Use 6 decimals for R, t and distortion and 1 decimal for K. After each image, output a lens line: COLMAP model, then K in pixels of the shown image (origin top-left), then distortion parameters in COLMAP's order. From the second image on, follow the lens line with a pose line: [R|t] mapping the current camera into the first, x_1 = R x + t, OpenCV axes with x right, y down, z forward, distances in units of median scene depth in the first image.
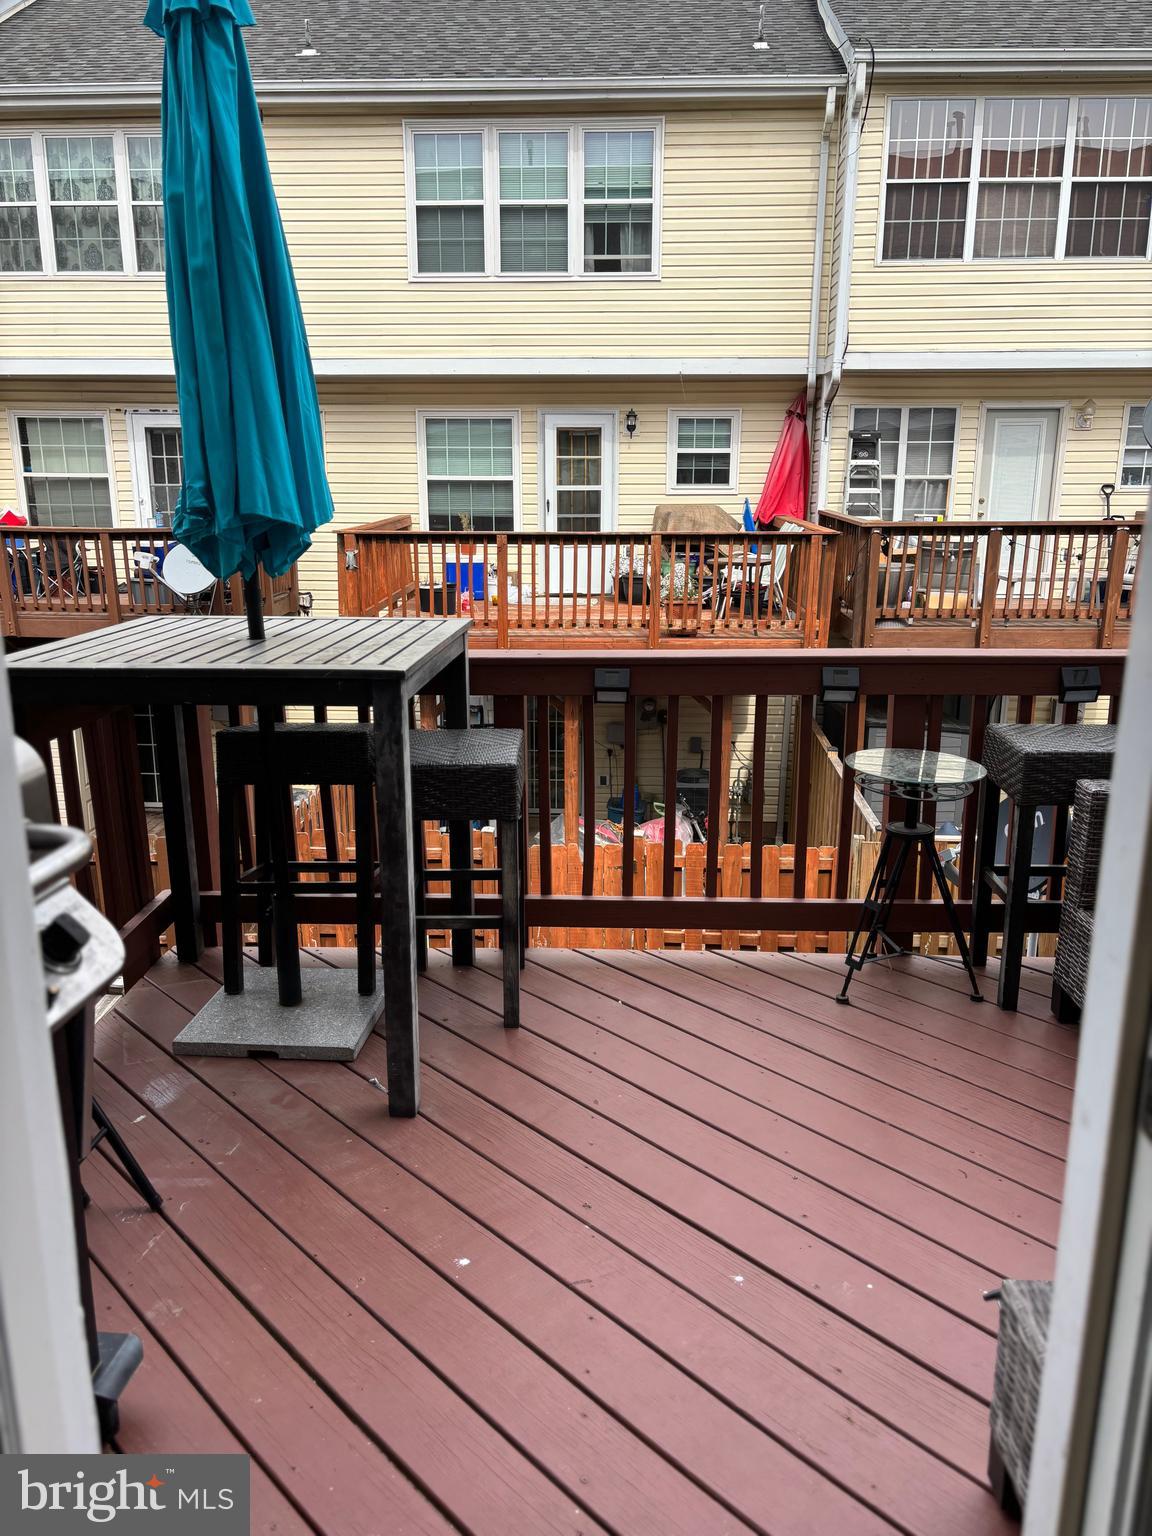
lens RADIAL K [[1155.0, 0, 573.0], [0, 1155.0, 770.6], [0, 0, 1]] dist [0.004147, -0.001994]
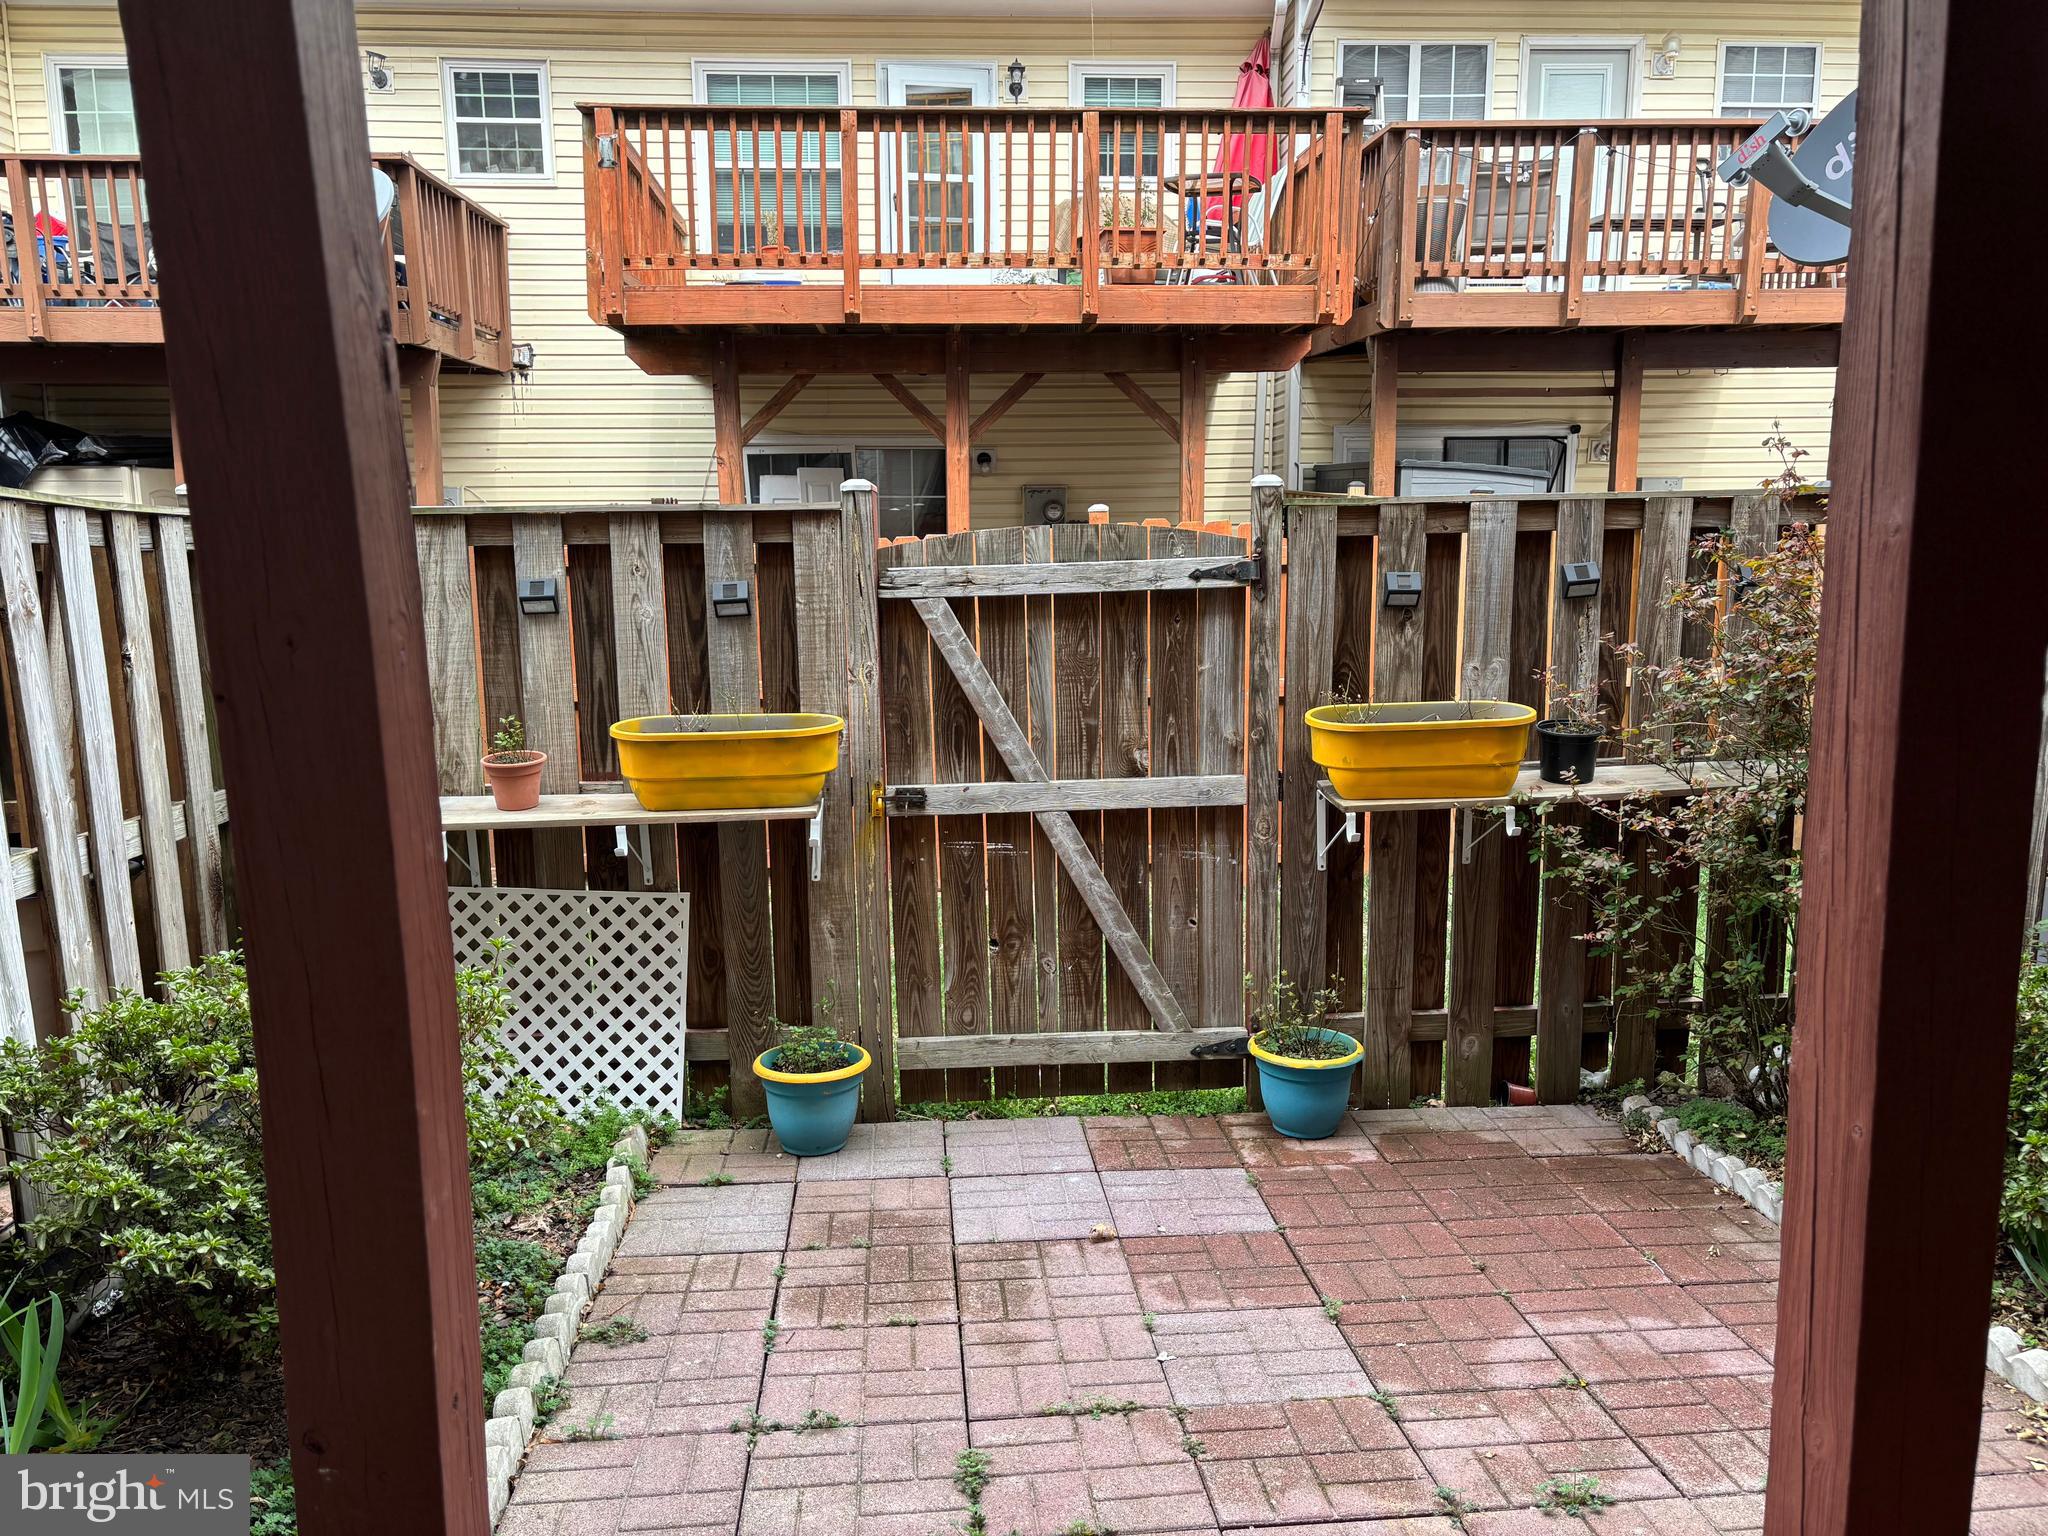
lens RADIAL K [[1540.1, 0, 1035.9], [0, 1540.1, 766.1], [0, 0, 1]] dist [0.004147, -0.001994]
pose [[0.994157, -0.028773, 0.104040, -0.054202], [0.036547, 0.996618, -0.073604, 0.205707], [-0.101570, 0.076976, 0.991846, 0.167735]]
